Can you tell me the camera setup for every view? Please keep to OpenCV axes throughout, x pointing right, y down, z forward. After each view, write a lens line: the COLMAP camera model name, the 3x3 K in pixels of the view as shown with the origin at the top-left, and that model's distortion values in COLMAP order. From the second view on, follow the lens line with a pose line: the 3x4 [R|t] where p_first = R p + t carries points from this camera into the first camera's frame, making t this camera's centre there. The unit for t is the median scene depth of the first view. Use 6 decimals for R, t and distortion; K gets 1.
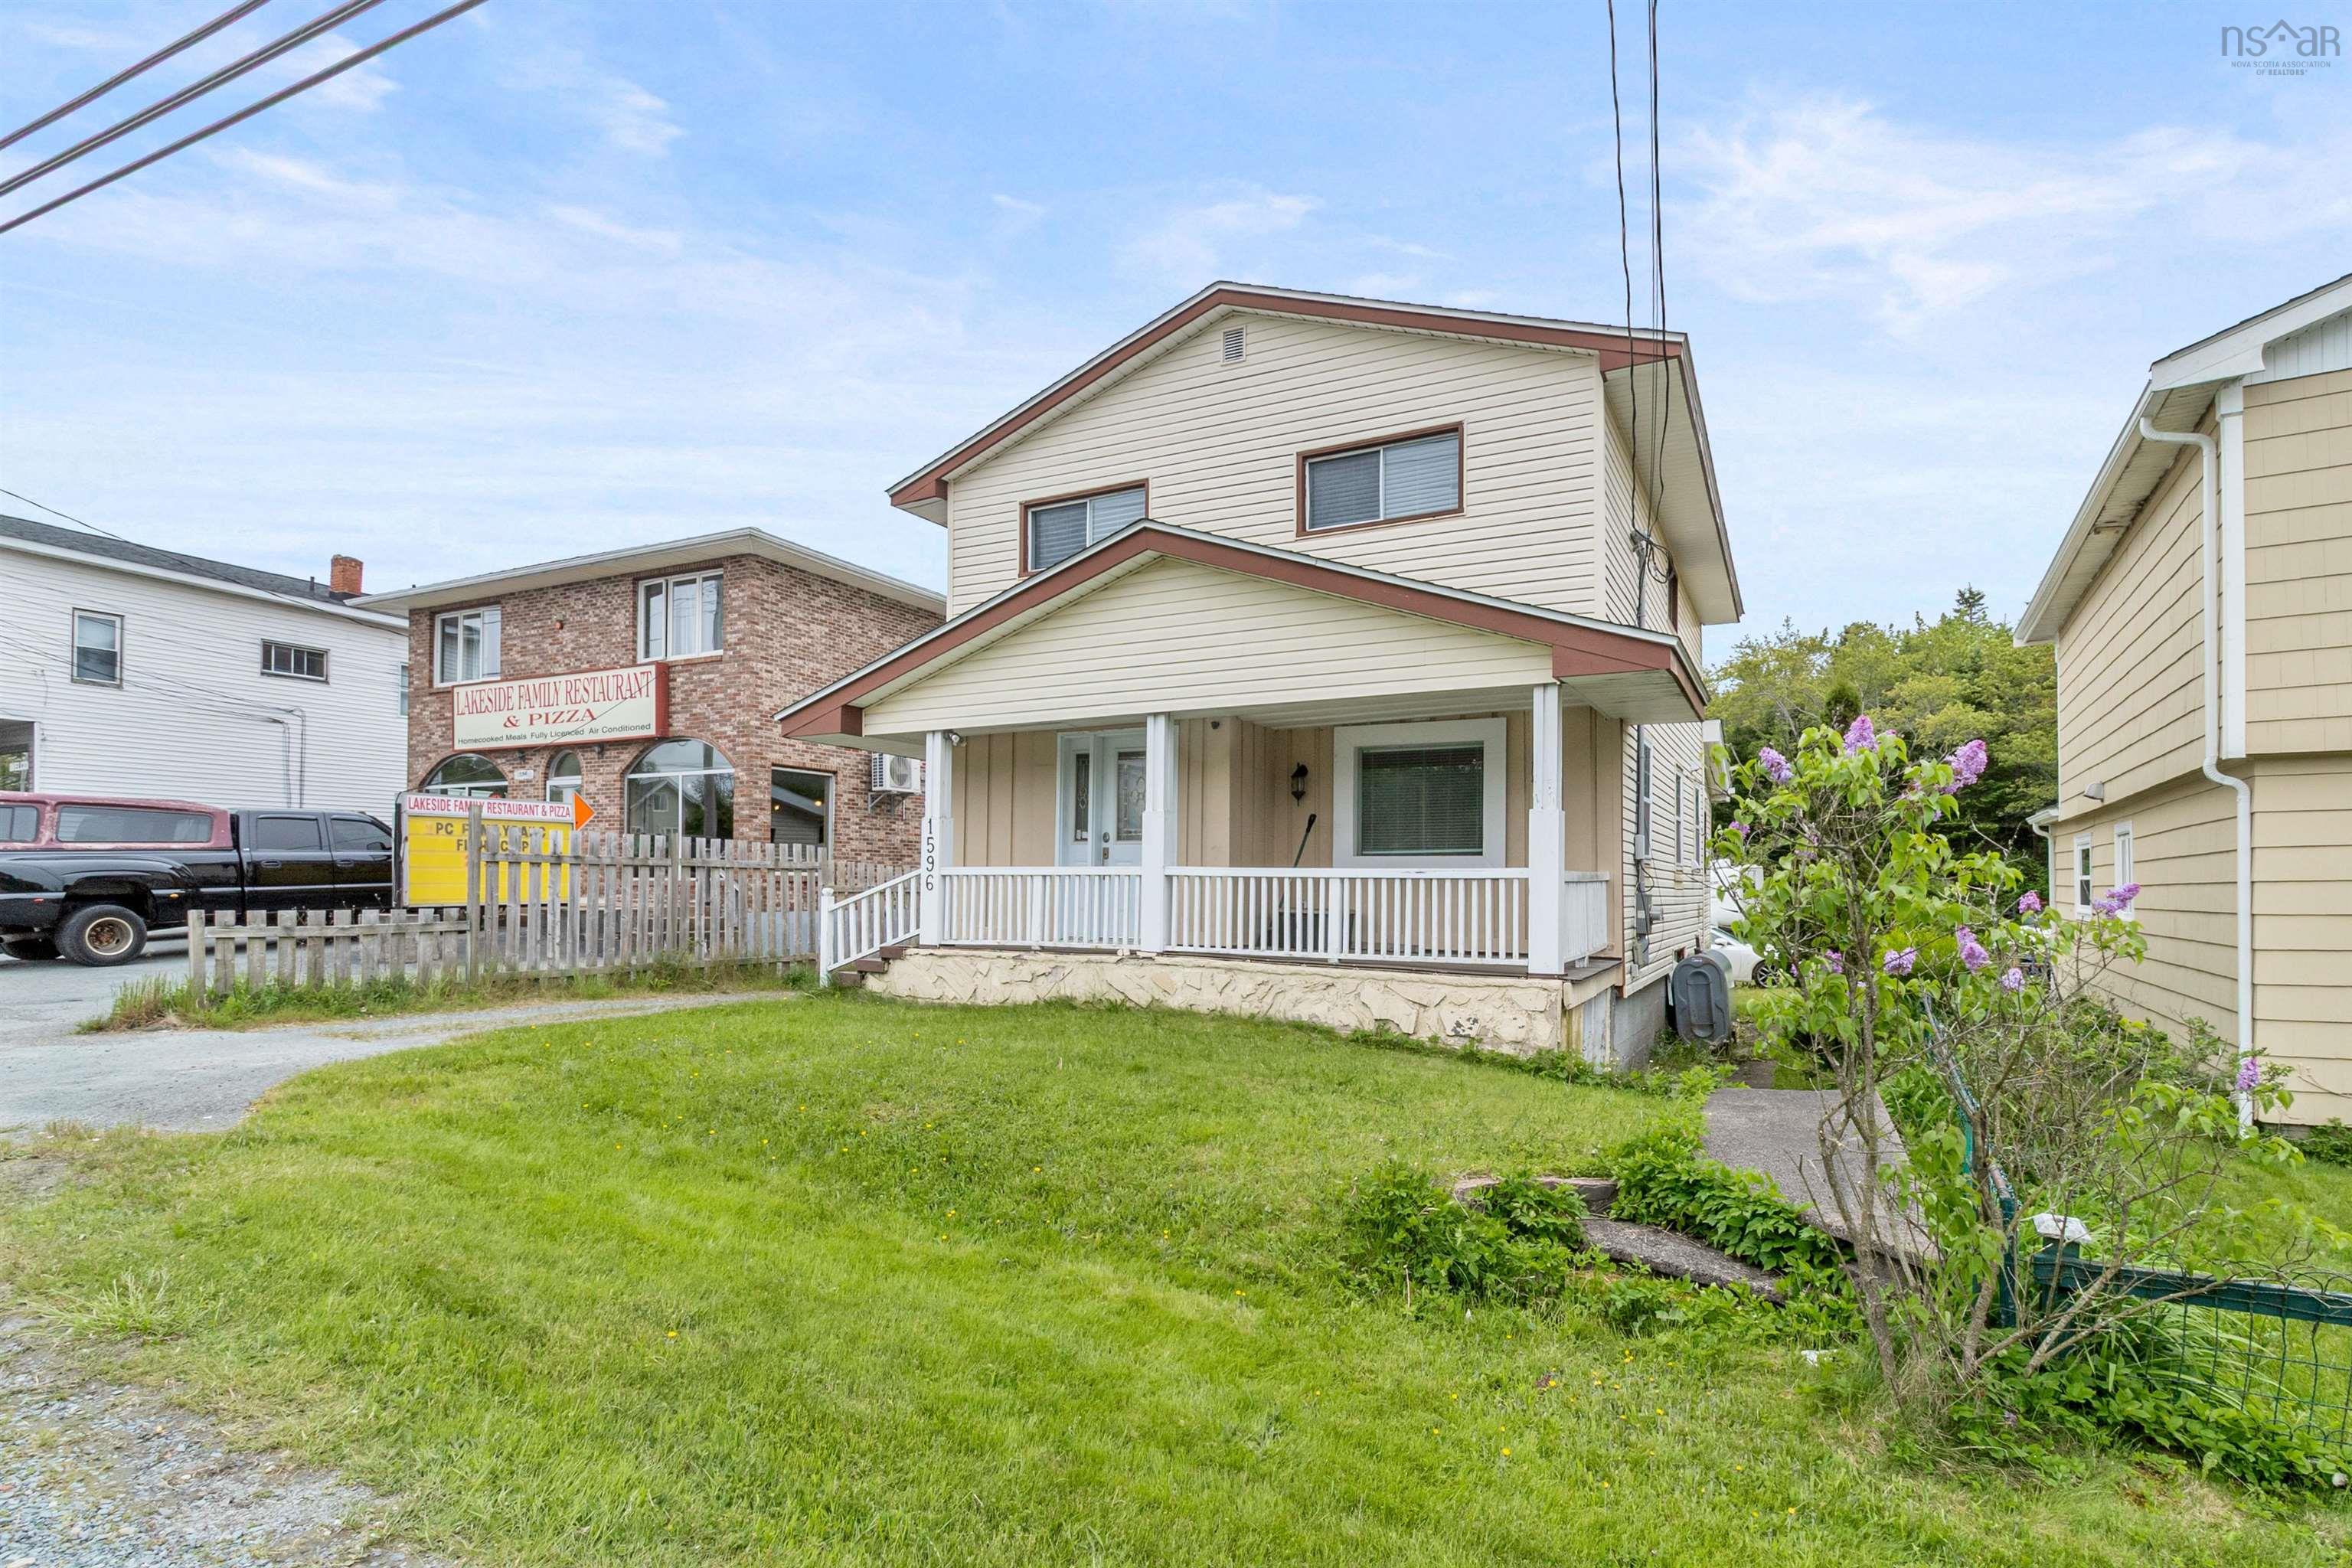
lens RADIAL K [[1157.0, 0, 1244.6], [0, 1157.0, 771.8], [0, 0, 1]] dist [-0.001594, -0.002101]
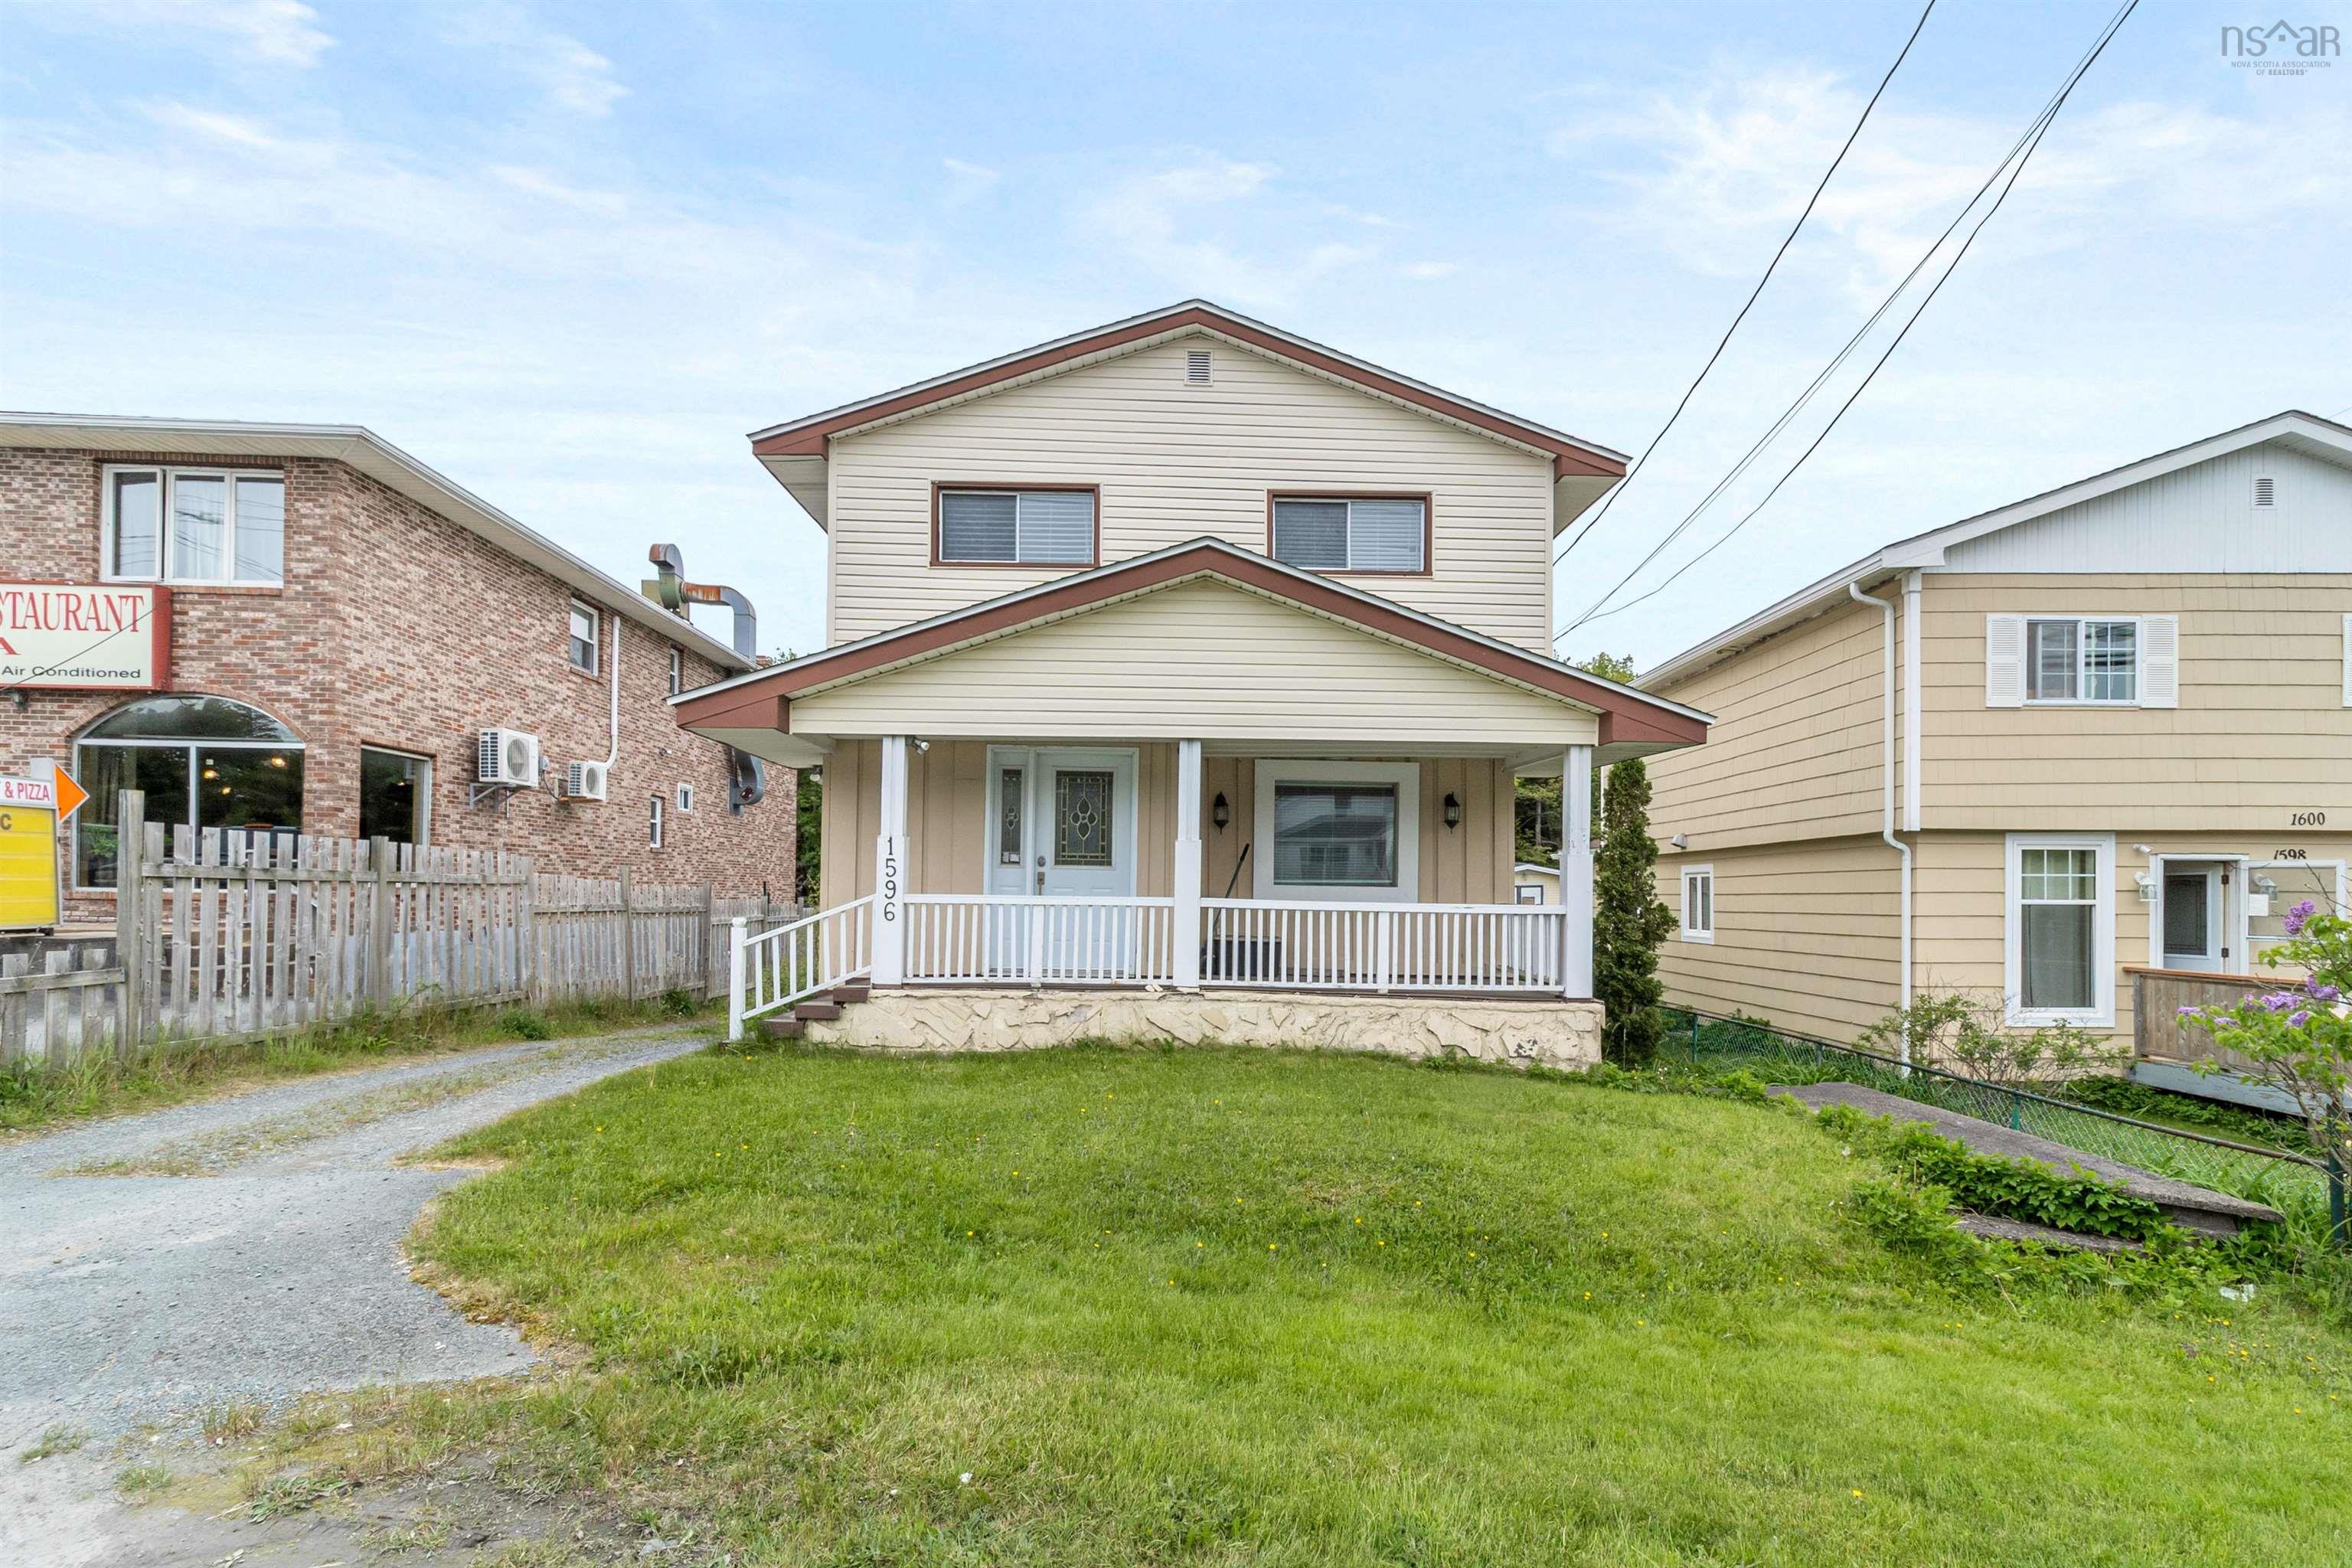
lens RADIAL K [[1101.5, 0, 1169.9], [0, 1101.5, 792.2], [0, 0, 1]] dist [-0.003141, 0.001949]
pose [[0.876423, 0.051587, 0.478770, -0.482614], [-0.056997, 0.998369, -0.003236, -0.001841], [-0.478156, -0.024452, 0.877934, 0.184077]]
